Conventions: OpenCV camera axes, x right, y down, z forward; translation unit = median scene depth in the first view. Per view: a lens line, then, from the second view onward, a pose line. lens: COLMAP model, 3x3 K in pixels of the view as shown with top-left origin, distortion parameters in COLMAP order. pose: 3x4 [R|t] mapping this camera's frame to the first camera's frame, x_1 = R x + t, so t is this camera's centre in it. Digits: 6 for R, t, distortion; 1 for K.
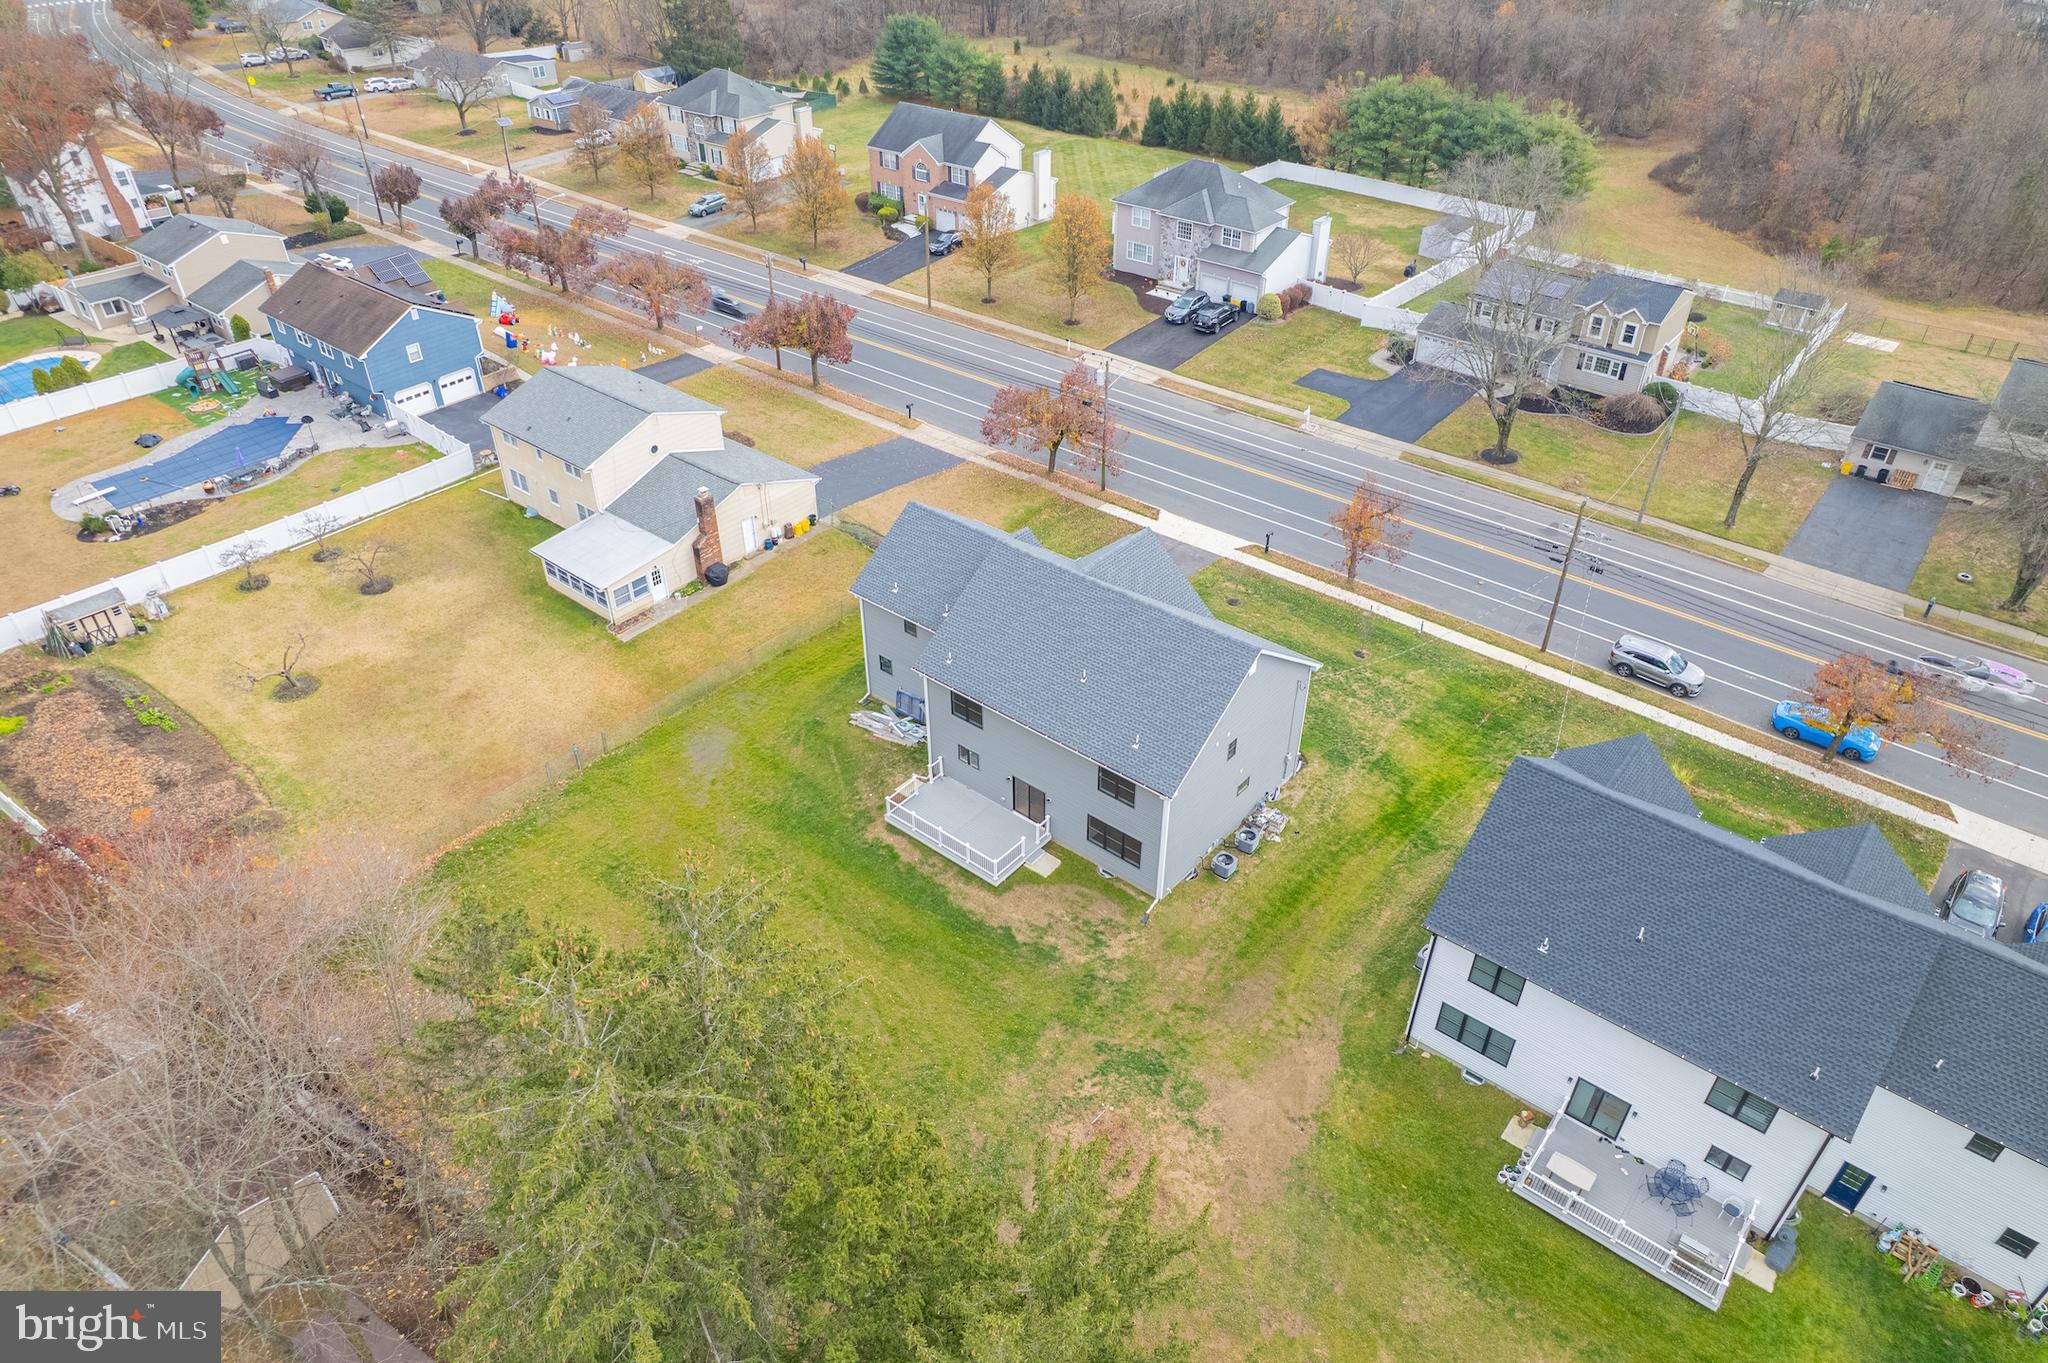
lens RADIAL K [[1314.6, 0, 1018.4], [0, 1314.6, 689.6], [0, 0, 1]] dist [-0.079584, 0.071434]
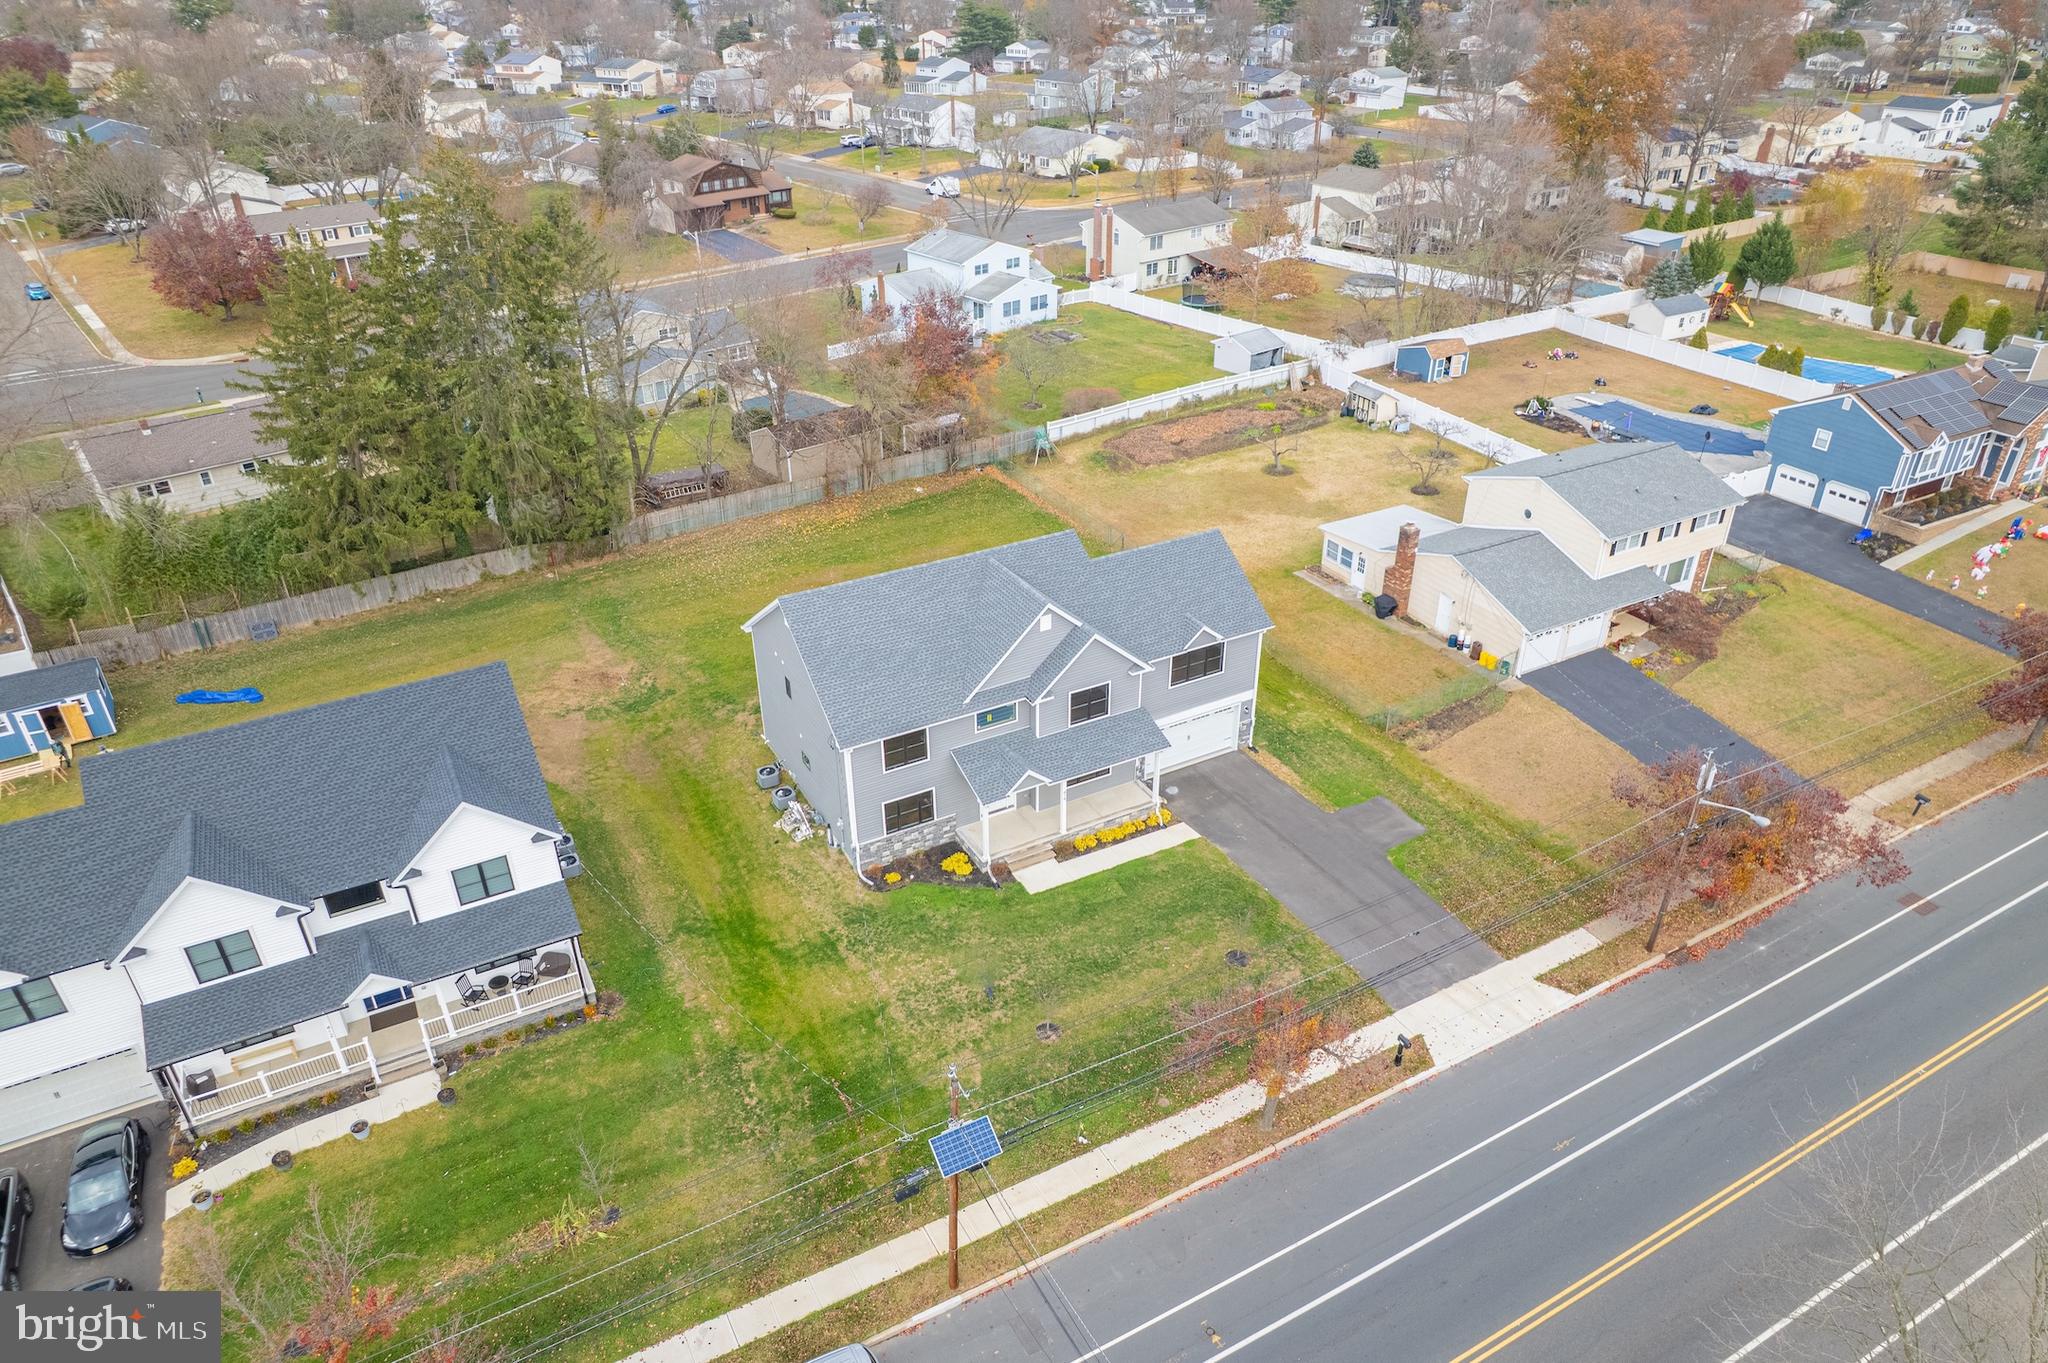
lens RADIAL K [[1314.6, 0, 1019.0], [0, 1314.6, 688.3], [0, 0, 1]] dist [-0.079584, 0.071434]
pose [[-0.361902, 0.475646, -0.801741, 0.652434], [-0.539539, 0.594480, 0.596231, -0.469924], [0.760213, 0.648348, 0.041486, 0.778206]]
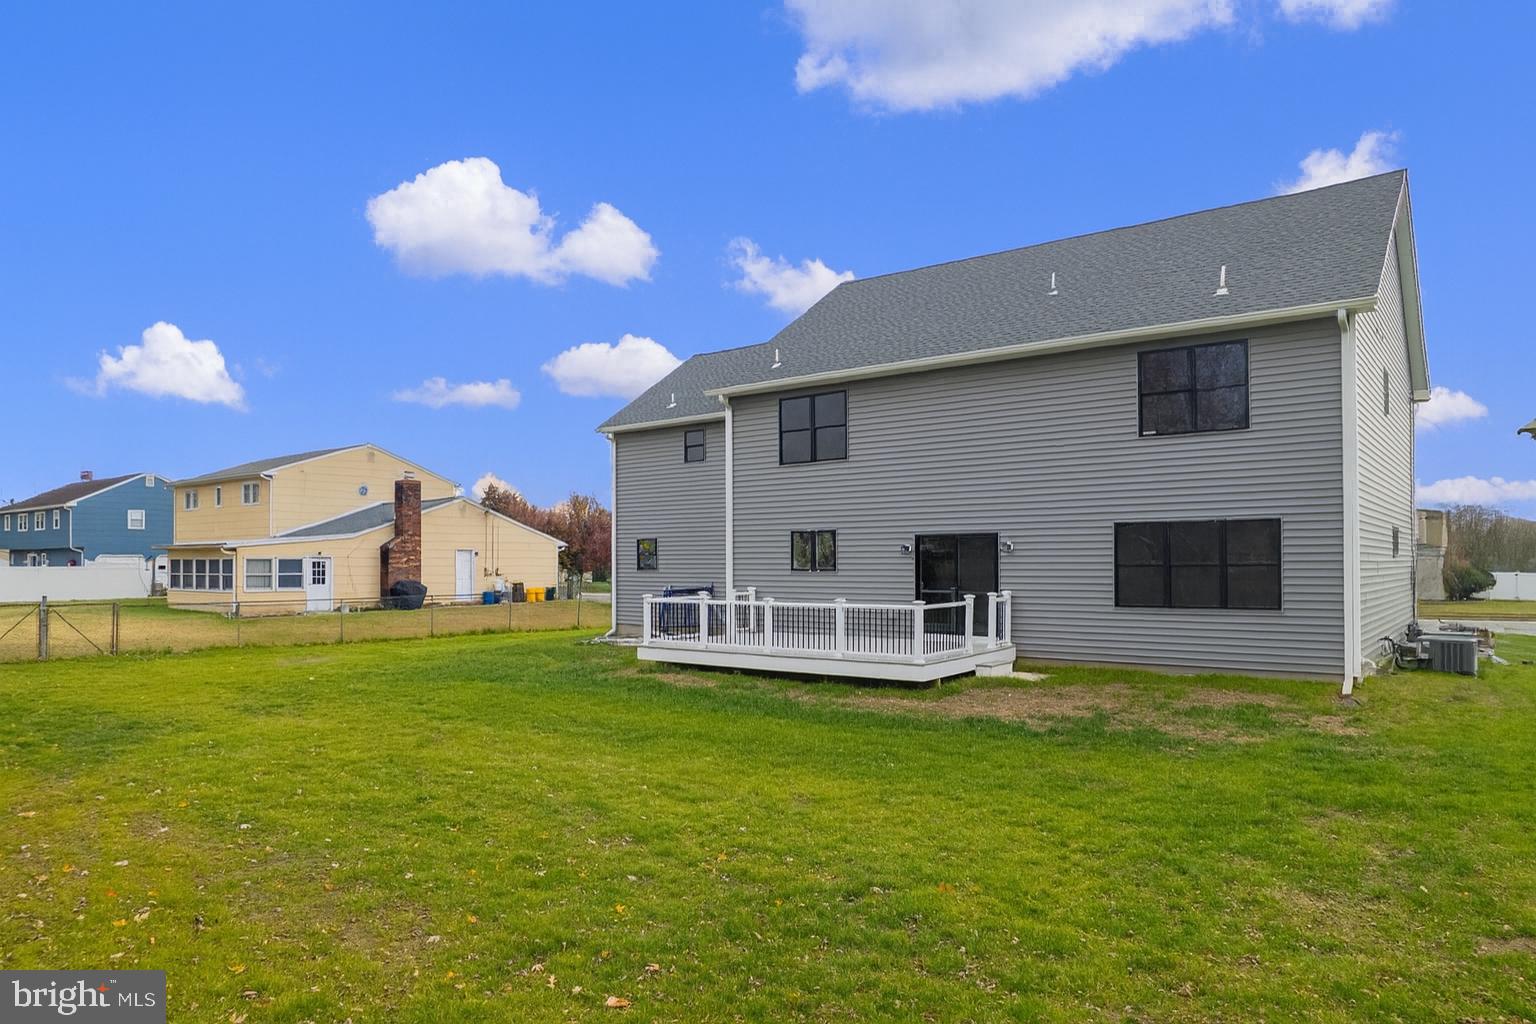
lens RADIAL K [[1004.7, 0, 754.3], [0, 1004.7, 521.3], [0, 0, 1]] dist [-0.061566, 0.031225]
pose [[0.999764, 0.001478, 0.021668, -0.052574], [0.012274, 0.784633, -0.619839, 0.215225], [-0.017918, 0.619958, 0.784430, 0.534353]]
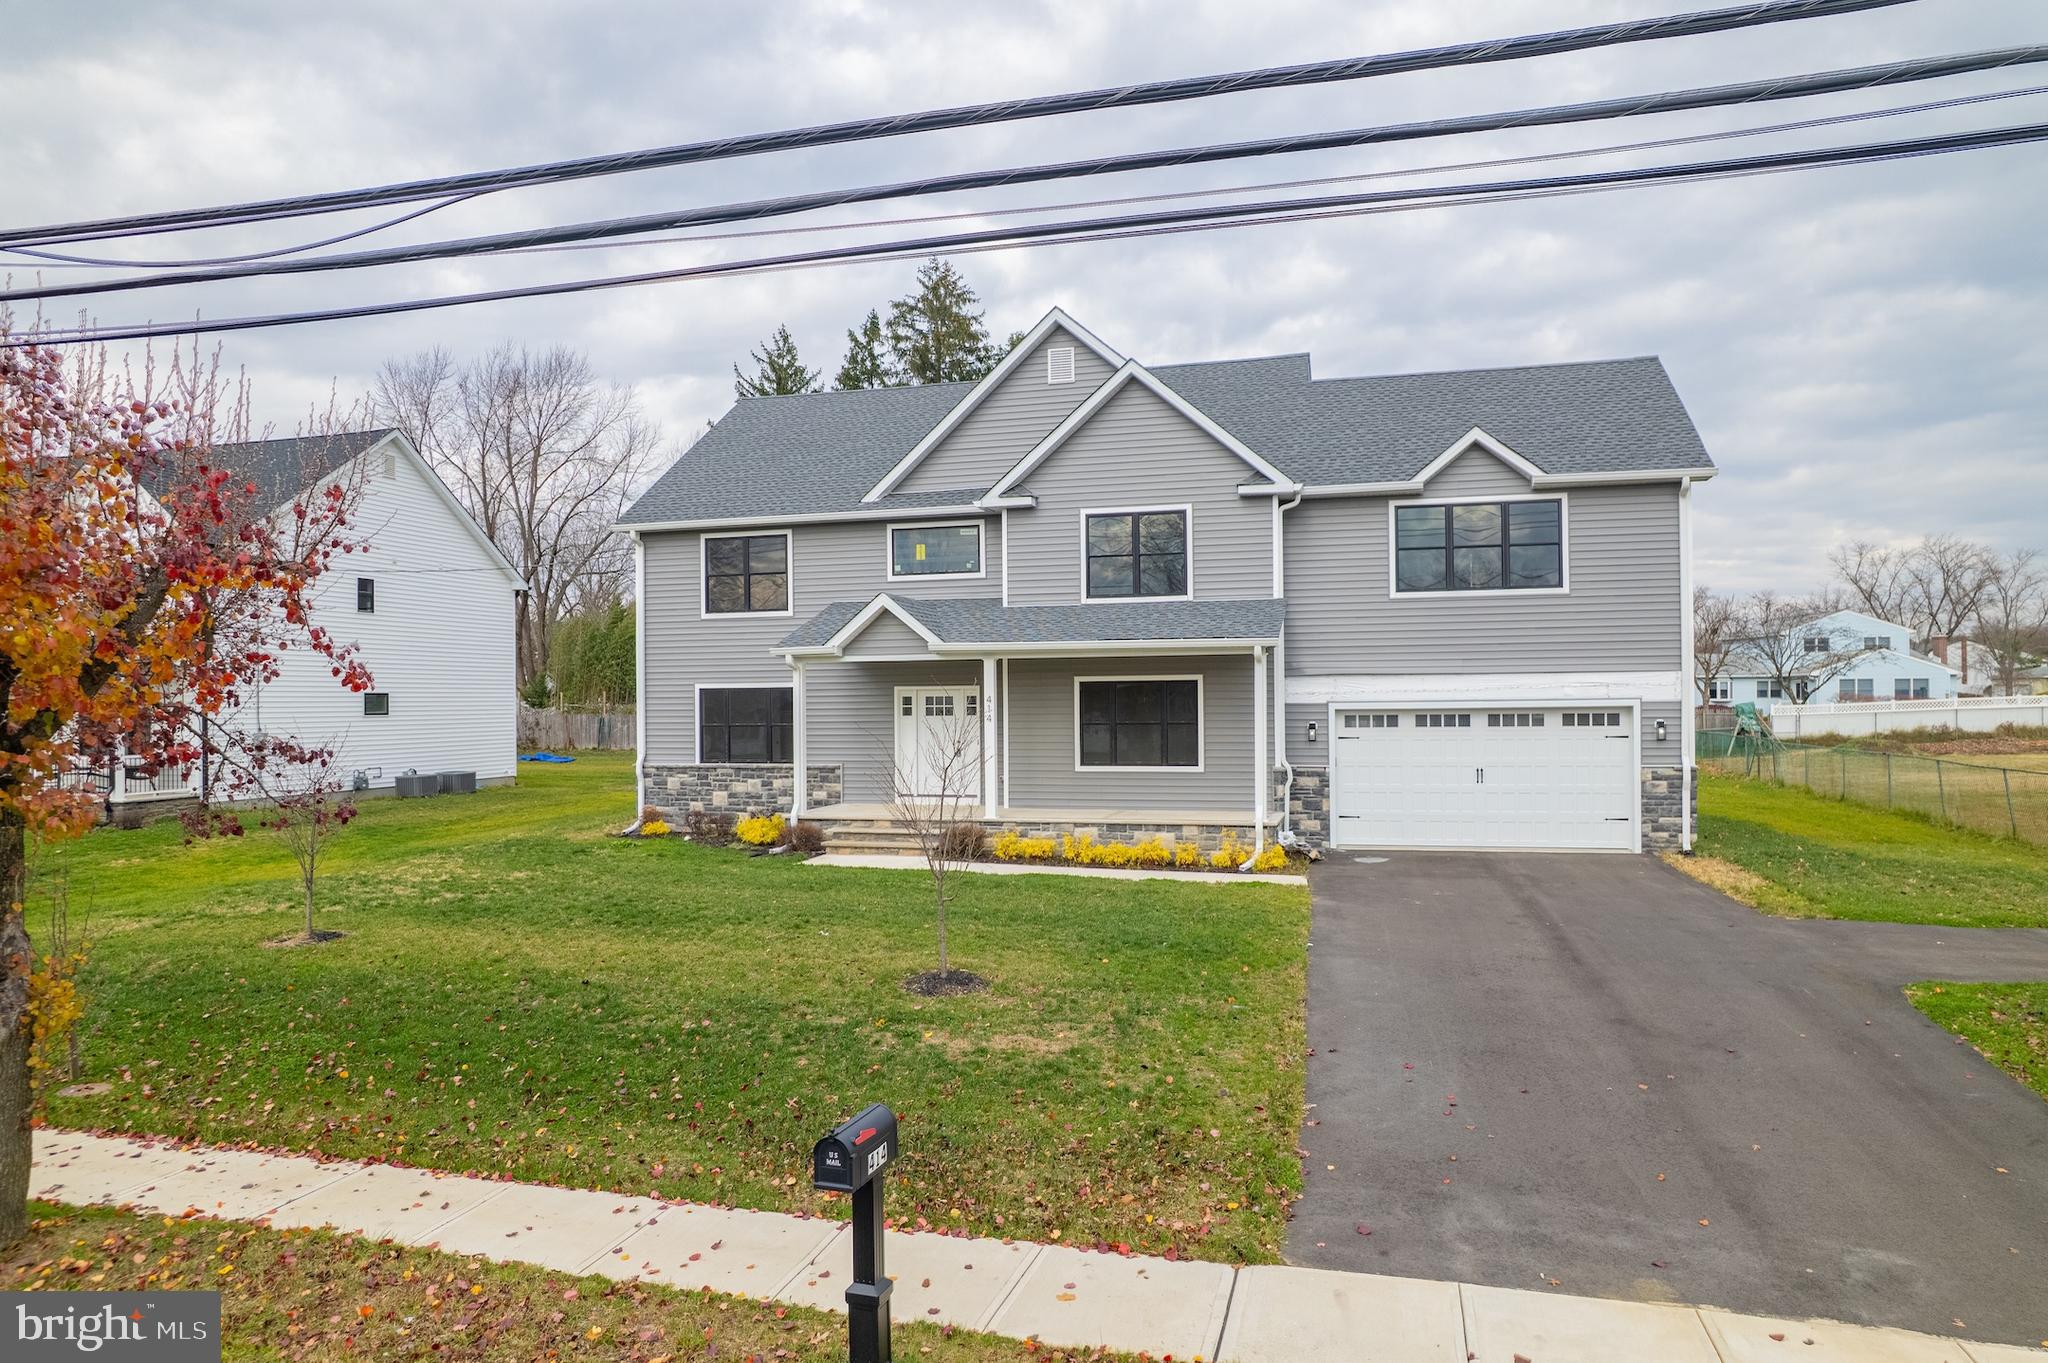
lens RADIAL K [[1314.6, 0, 1019.2], [0, 1314.6, 691.6], [0, 0, 1]] dist [-0.079584, 0.071434]
pose [[-0.909586, 0.011540, -0.415355, 0.222830], [-0.231706, 0.815678, 0.530077, -0.190380], [0.344913, 0.578391, -0.739255, 1.081945]]
